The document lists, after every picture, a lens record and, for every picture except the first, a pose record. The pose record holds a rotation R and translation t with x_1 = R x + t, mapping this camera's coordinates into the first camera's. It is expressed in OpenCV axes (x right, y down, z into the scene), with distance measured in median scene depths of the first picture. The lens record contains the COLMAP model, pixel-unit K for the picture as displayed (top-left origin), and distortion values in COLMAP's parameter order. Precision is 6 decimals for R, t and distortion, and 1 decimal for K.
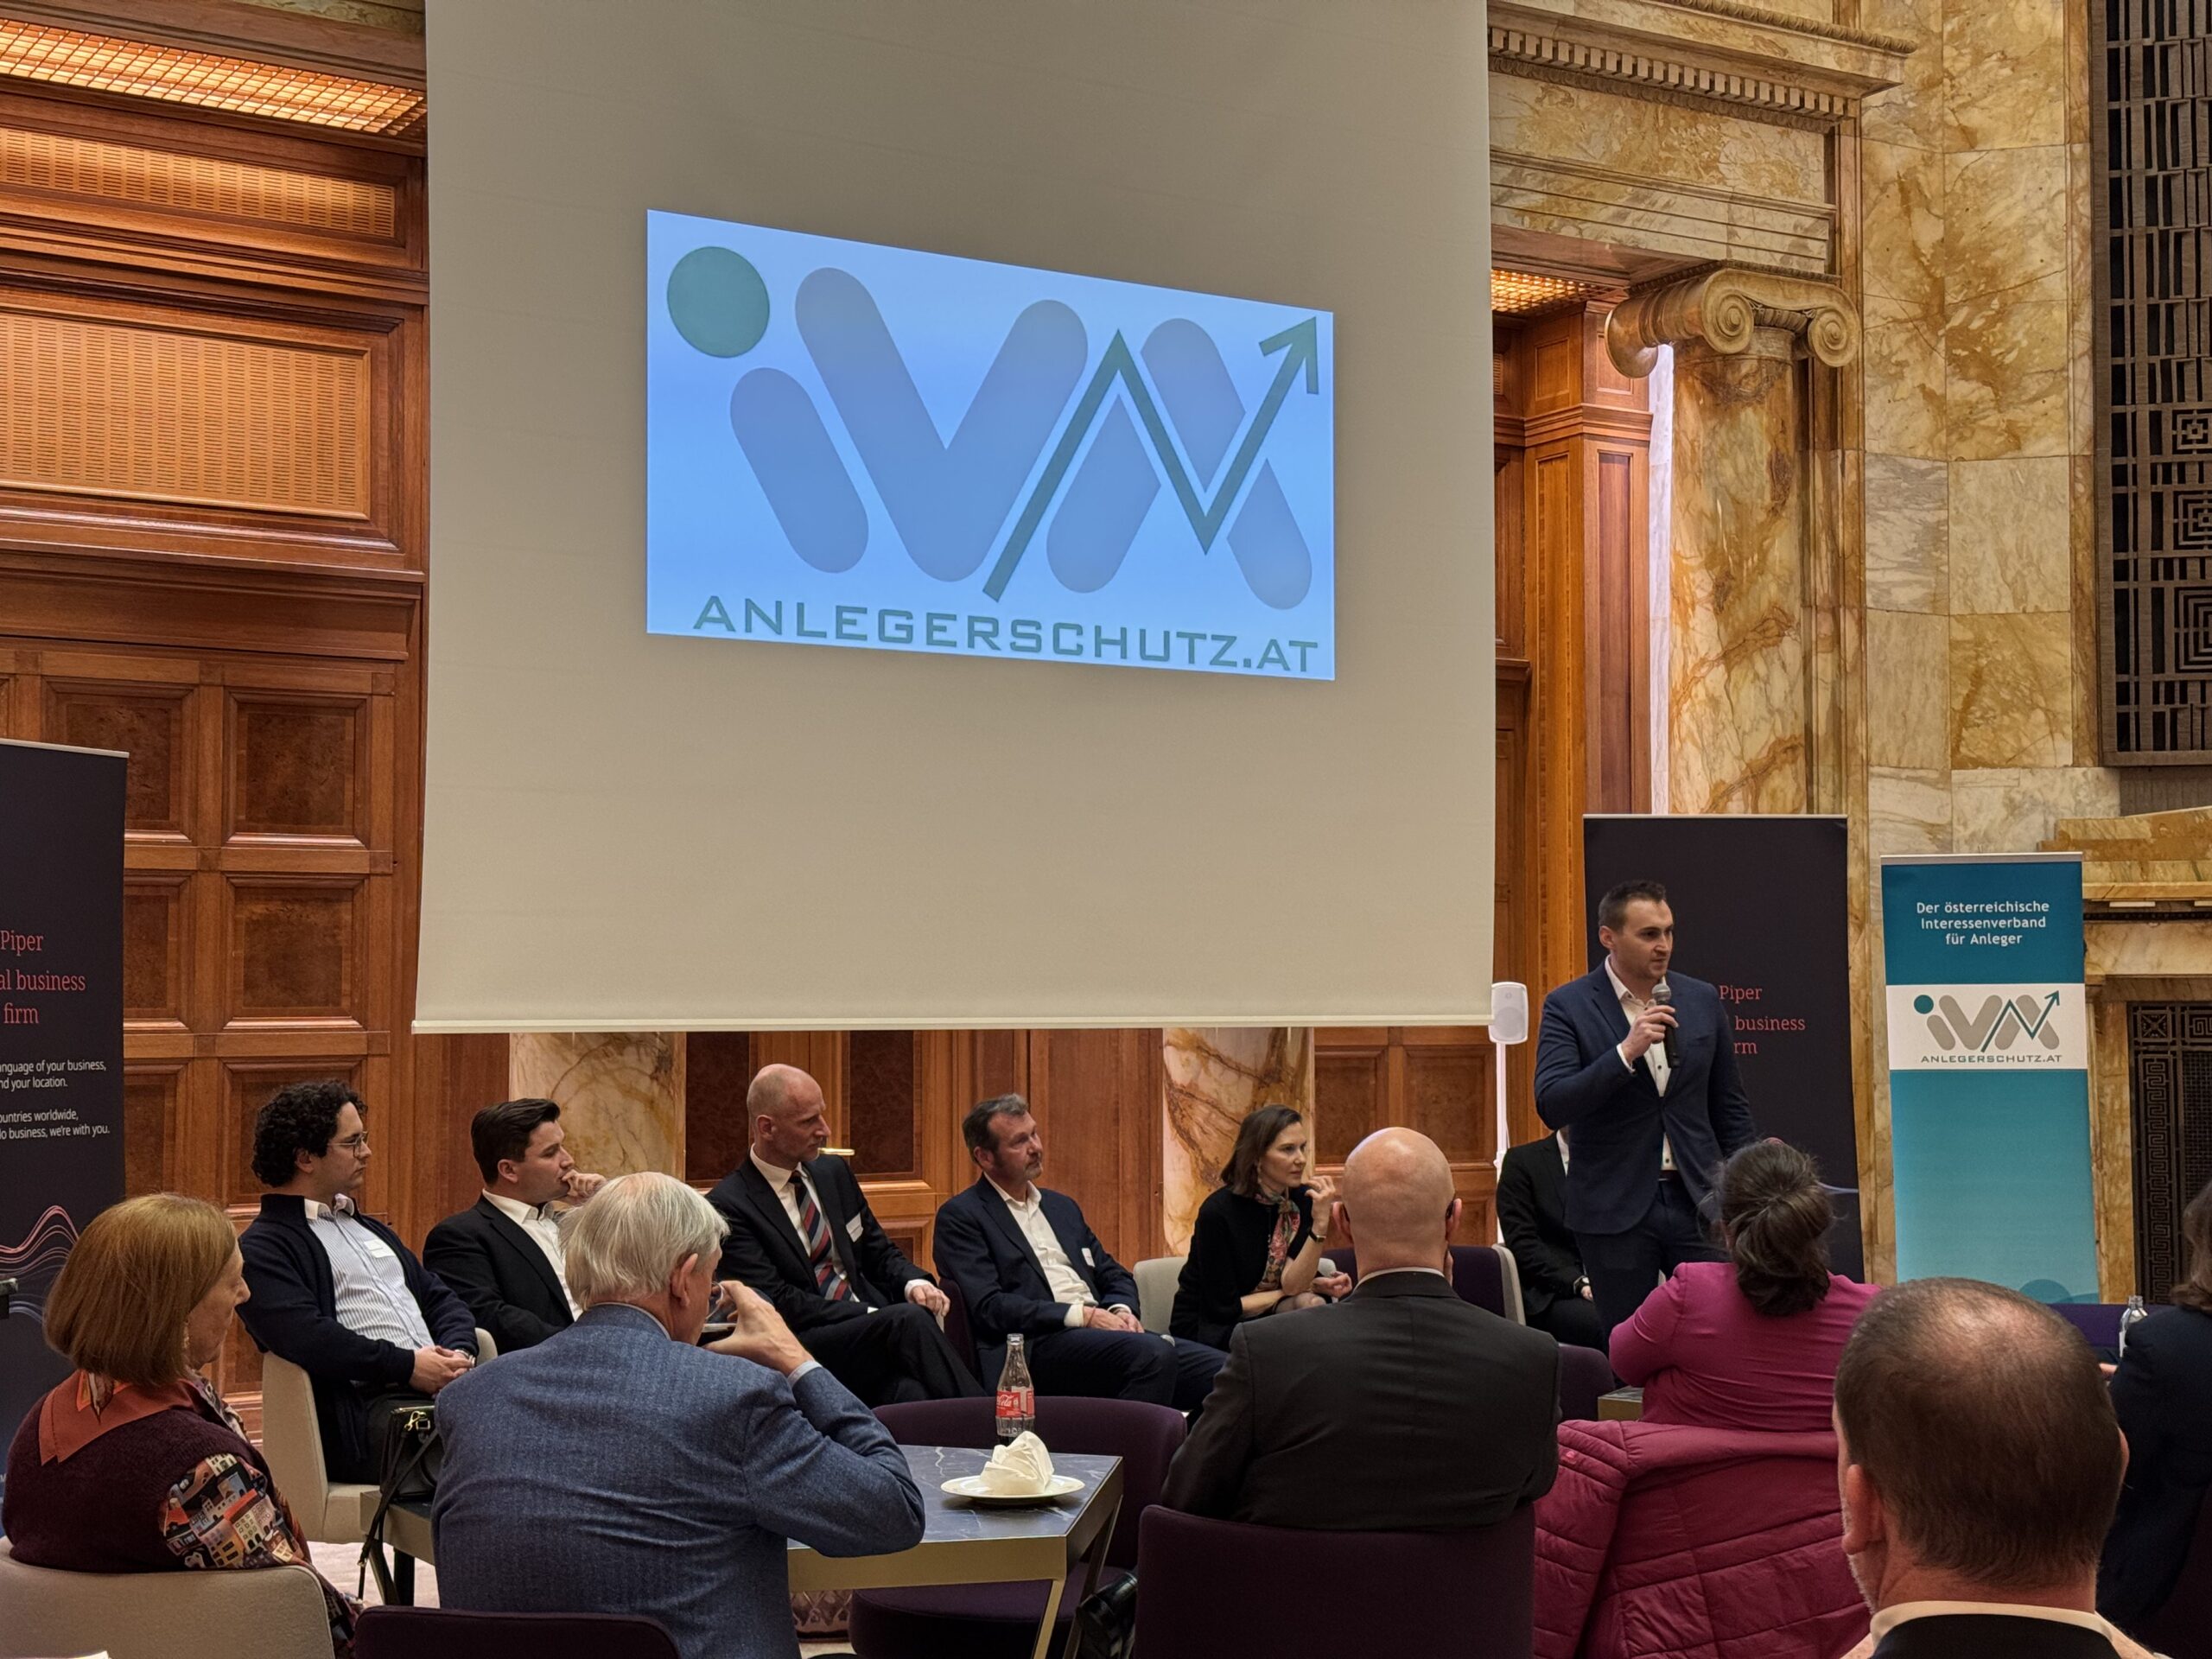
lens RADIAL K [[3059.2, 0, 1122.5], [0, 3059.2, 847.1], [0, 0, 1]] dist [0.193312, -0.379695]
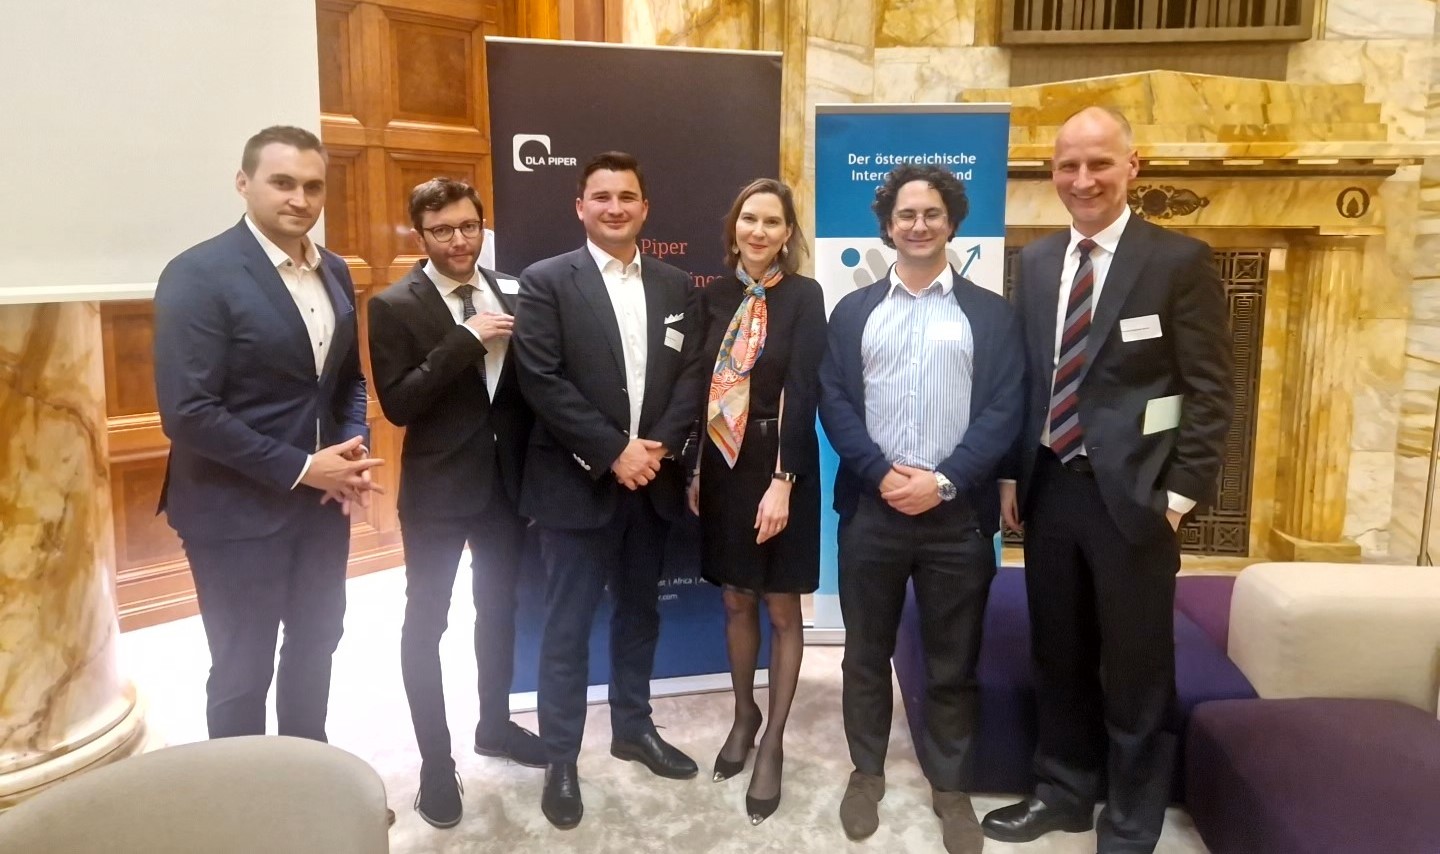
lens RADIAL K [[961.8, 0, 731.6], [0, 961.8, 330.6], [0, 0, 1]] dist [0.087316, -0.071904]
pose [[0.987190, -0.006315, 0.159424, 0.168270], [-0.020315, 0.986109, 0.164855, 0.023301], [-0.158250, -0.165982, 0.973348, 0.687429]]
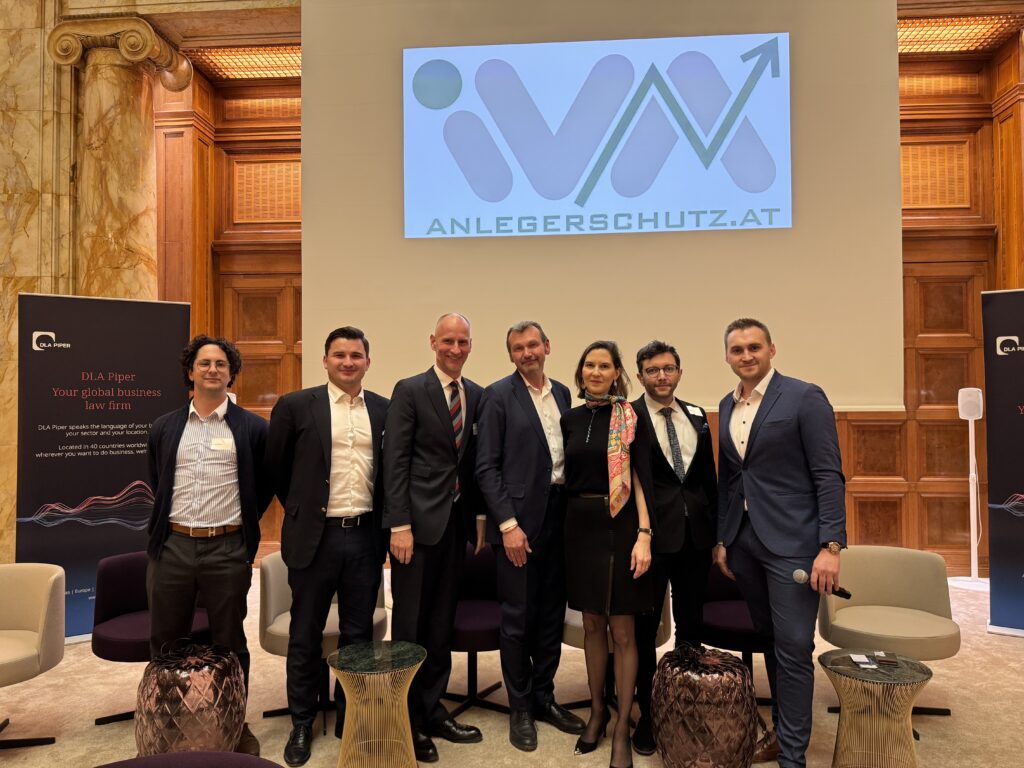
lens RADIAL K [[703.2, 0, 499.8], [0, 703.2, 381.2], [0, 0, 1]] dist [0.098796, -0.111066]
pose [[0.800181, -0.017380, -0.599506, 0.167956], [0.033861, 0.999295, 0.016225, 0.023619], [0.598802, -0.033283, 0.800206, 0.486680]]
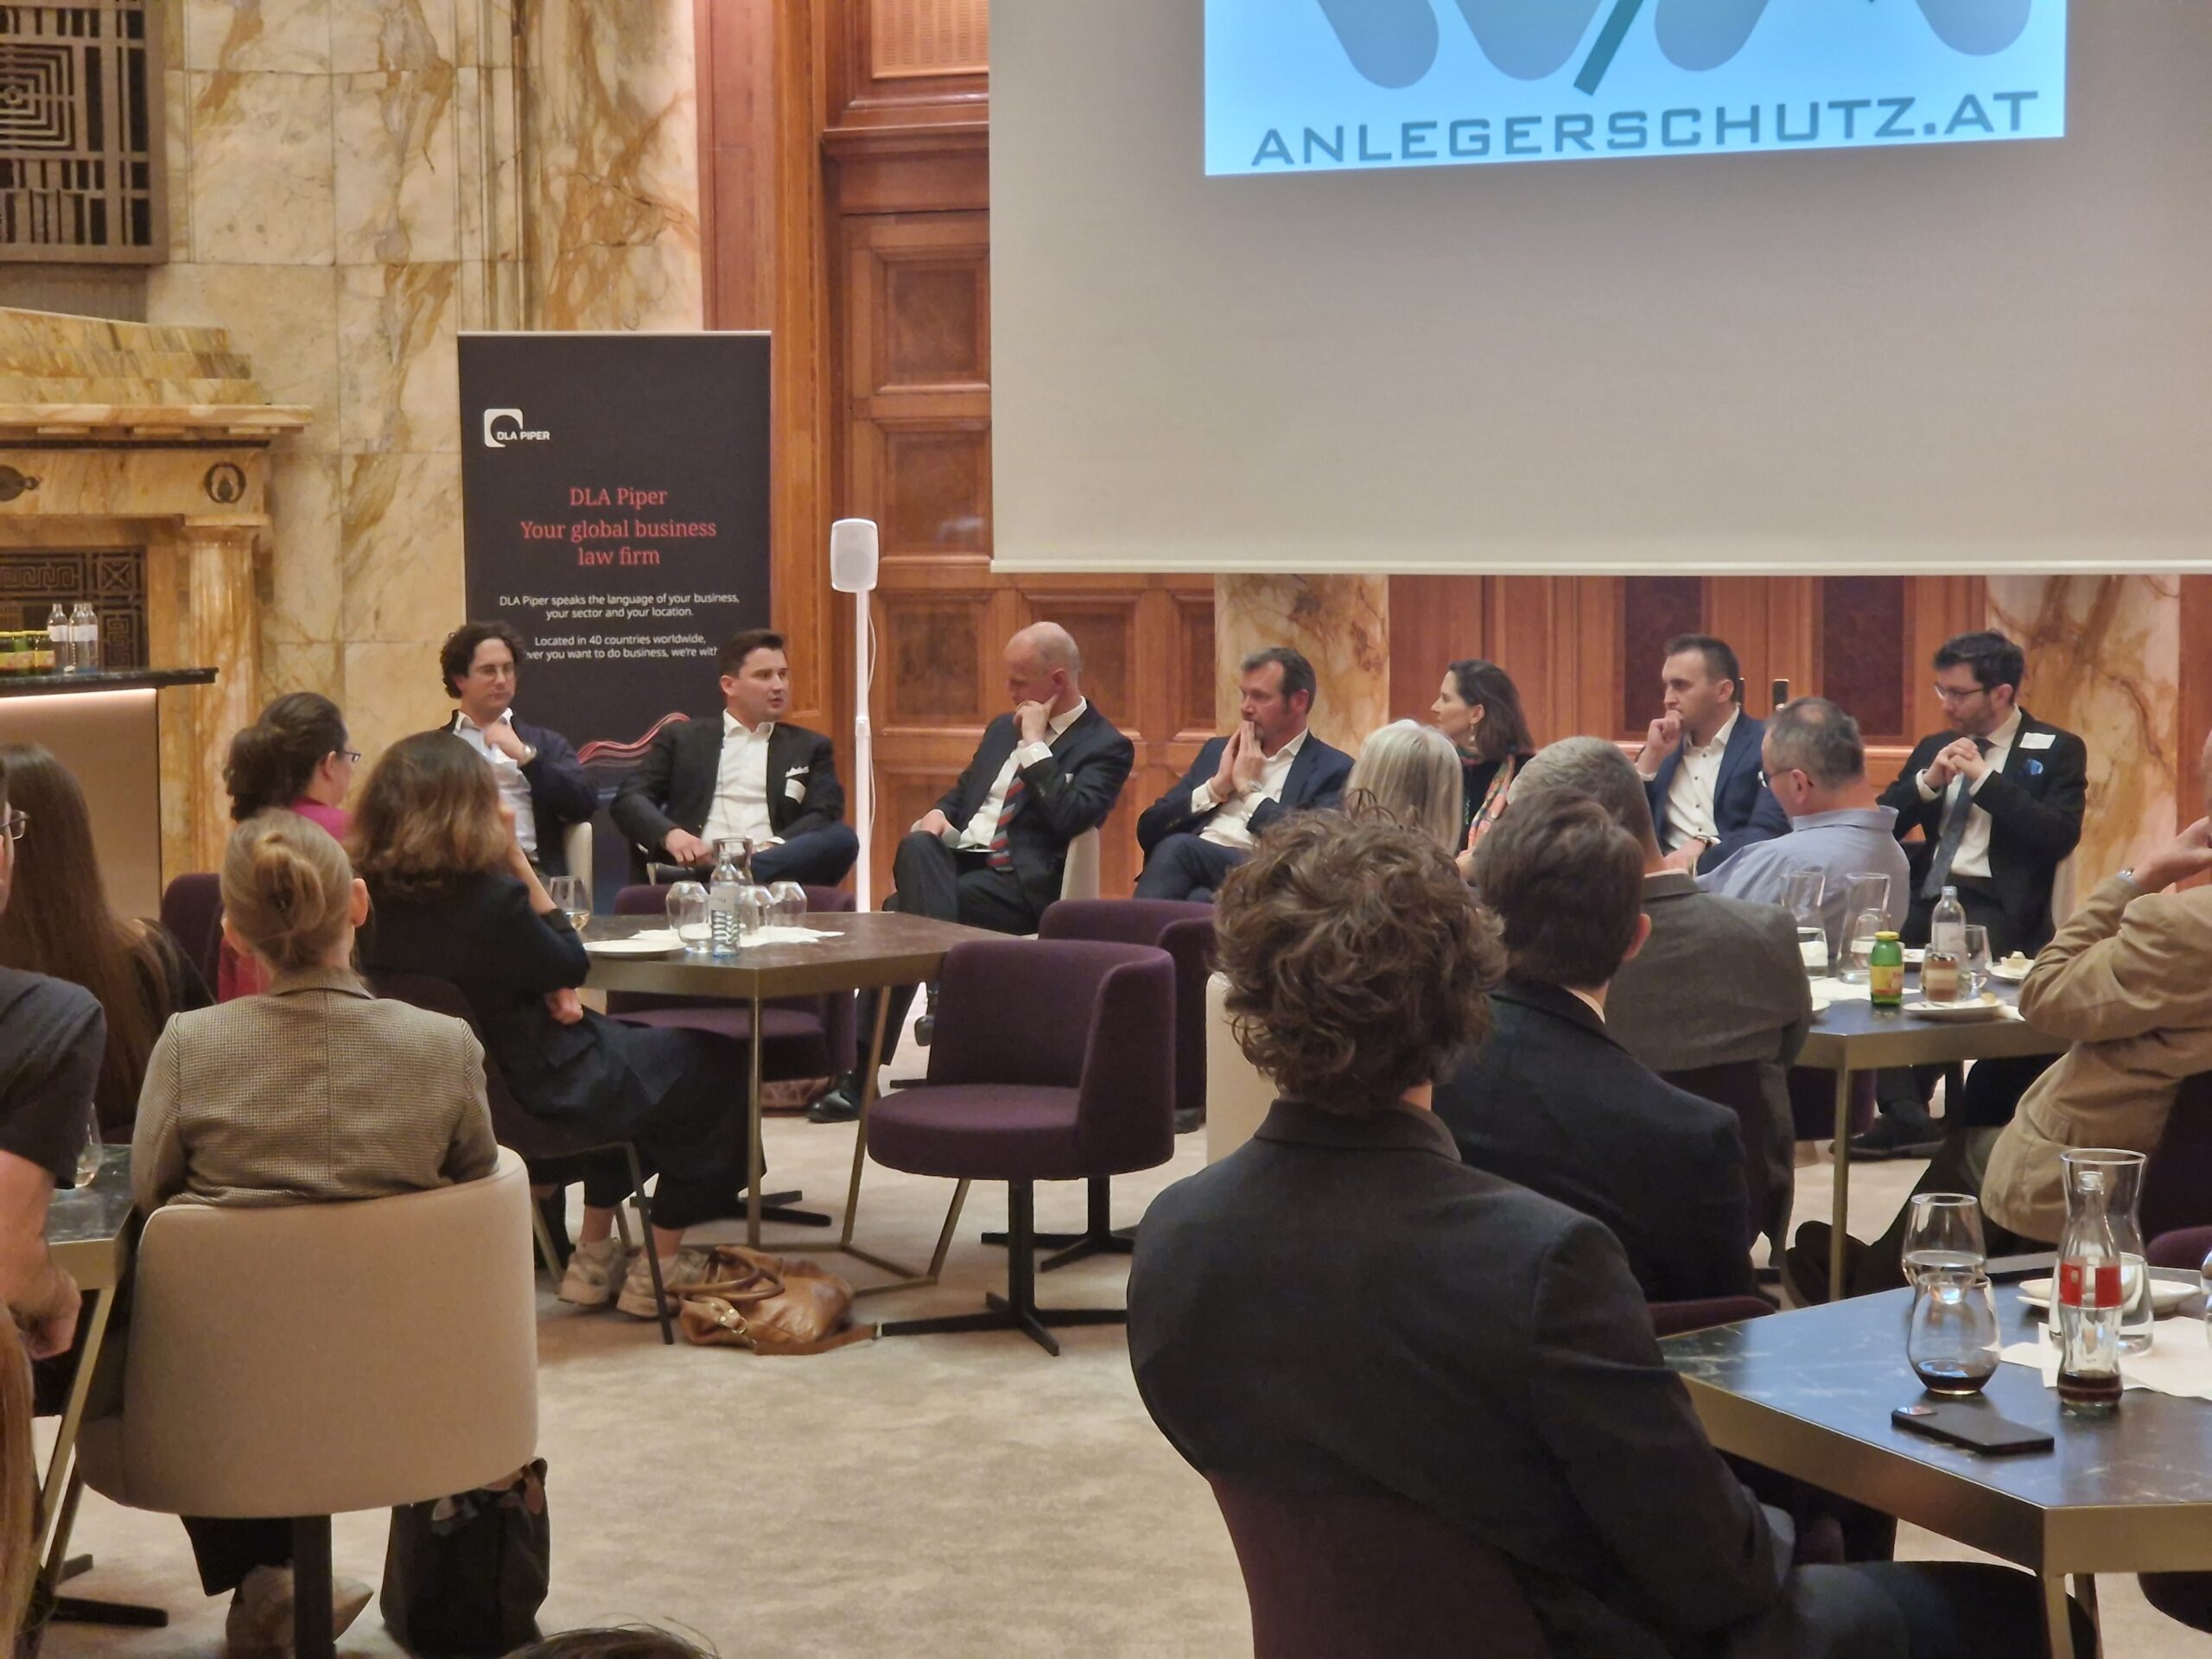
lens RADIAL K [[4266.0, 0, 1047.7], [0, 4266.0, 833.1], [0, 0, 1]] dist [-0.058727, 1.127750]
pose [[0.541694, 0.061494, -0.838324, 0.779686], [0.050616, 0.993124, 0.105555, -0.004968], [0.839051, -0.099611, 0.534857, 0.152849]]
